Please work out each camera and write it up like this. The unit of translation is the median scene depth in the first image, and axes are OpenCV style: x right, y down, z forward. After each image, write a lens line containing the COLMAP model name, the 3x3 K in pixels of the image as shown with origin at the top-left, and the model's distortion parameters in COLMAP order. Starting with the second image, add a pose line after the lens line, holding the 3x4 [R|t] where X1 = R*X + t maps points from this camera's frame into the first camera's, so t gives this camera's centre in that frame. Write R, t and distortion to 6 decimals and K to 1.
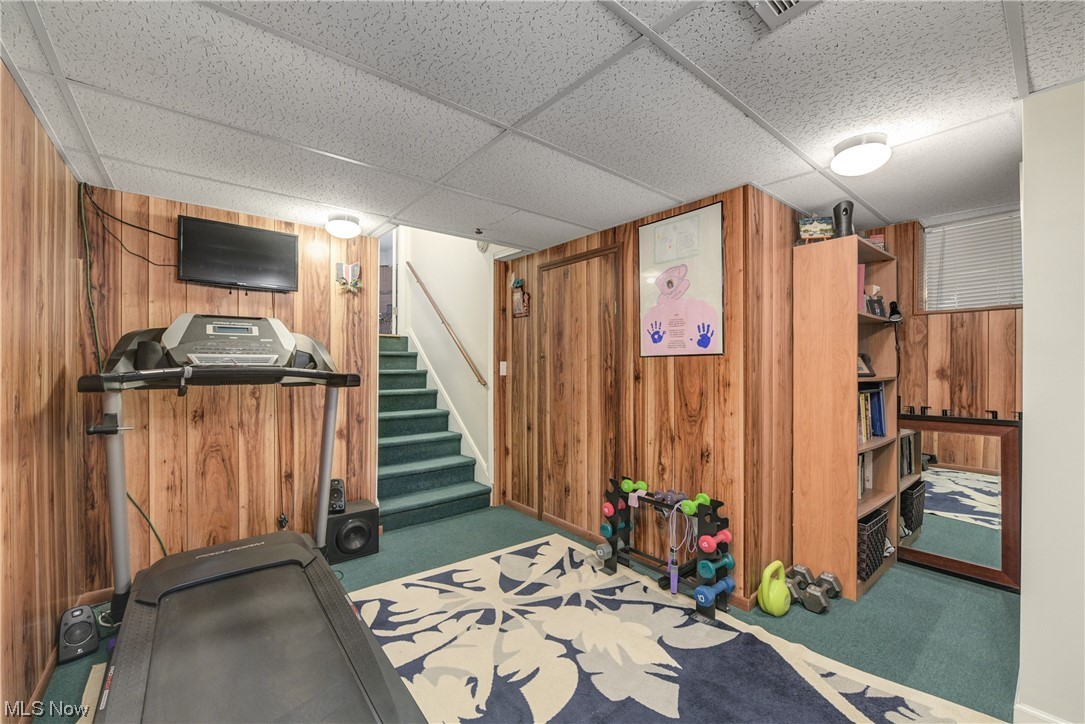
lens RADIAL K [[430.2, 0, 540.1], [0, 430.2, 365.7], [0, 0, 1]] dist [-0.002234, -0.000437]
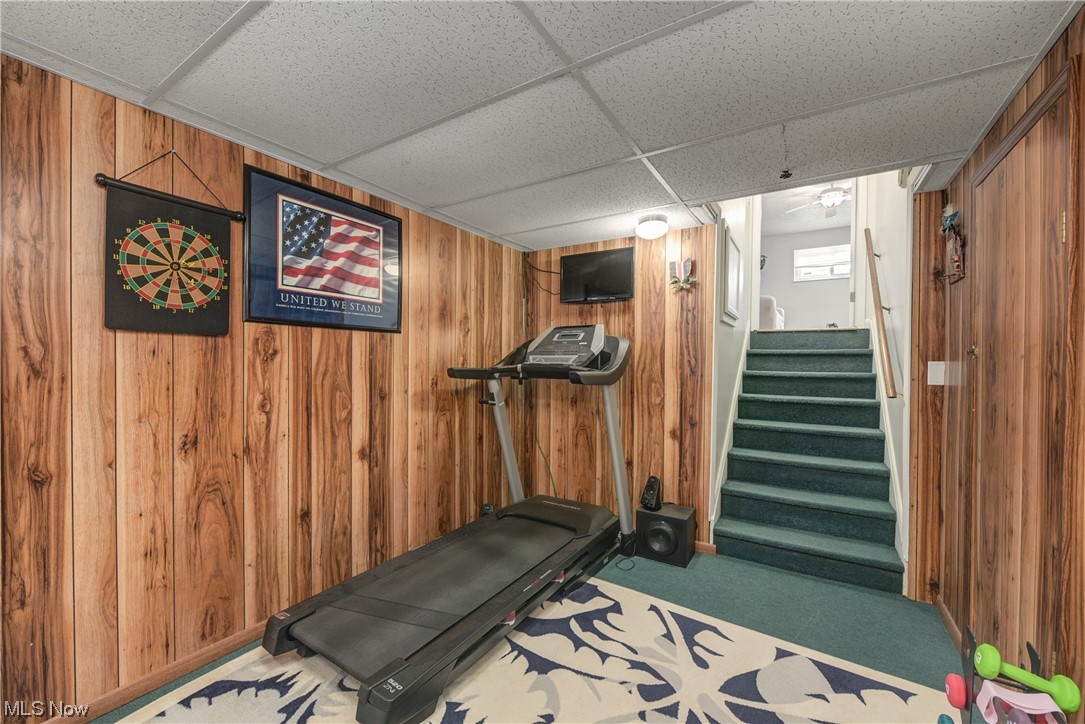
lens RADIAL K [[430.2, 0, 540.1], [0, 430.2, 365.7], [0, 0, 1]] dist [-0.002234, -0.000437]
pose [[0.329977, 0.008137, -0.943954, 0.398061], [-0.011852, 0.999920, 0.004476, -0.000132], [0.943914, 0.009711, 0.330047, 0.407906]]
